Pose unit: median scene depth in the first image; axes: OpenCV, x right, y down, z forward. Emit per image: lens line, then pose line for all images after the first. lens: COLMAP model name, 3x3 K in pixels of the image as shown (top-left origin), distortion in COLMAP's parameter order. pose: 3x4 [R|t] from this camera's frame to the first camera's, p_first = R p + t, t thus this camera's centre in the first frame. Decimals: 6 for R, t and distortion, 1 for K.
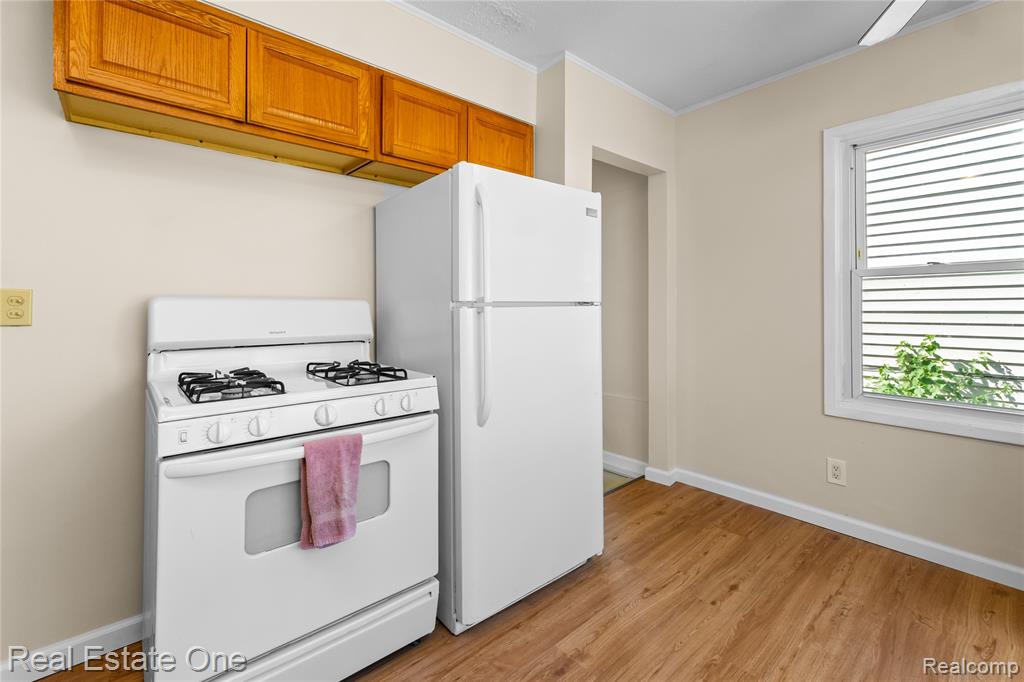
lens RADIAL K [[442.7, 0, 526.9], [0, 442.7, 300.7], [0, 0, 1]] dist [0.000870, 0.000061]
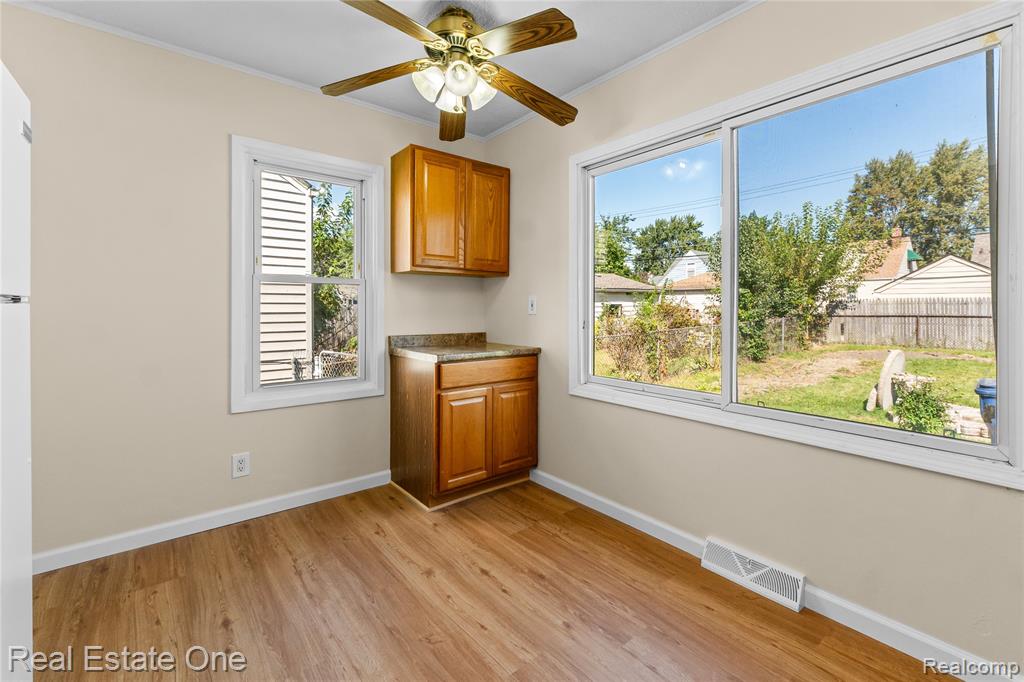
lens RADIAL K [[435.2, 0, 504.2], [0, 435.2, 308.2], [0, 0, 1]] dist [0.001622, -0.000061]
pose [[0.064686, 0.005186, 0.997892, -0.310140], [-0.016536, 0.999855, -0.004124, 0.008314], [-0.997769, -0.016234, 0.064763, 0.330837]]
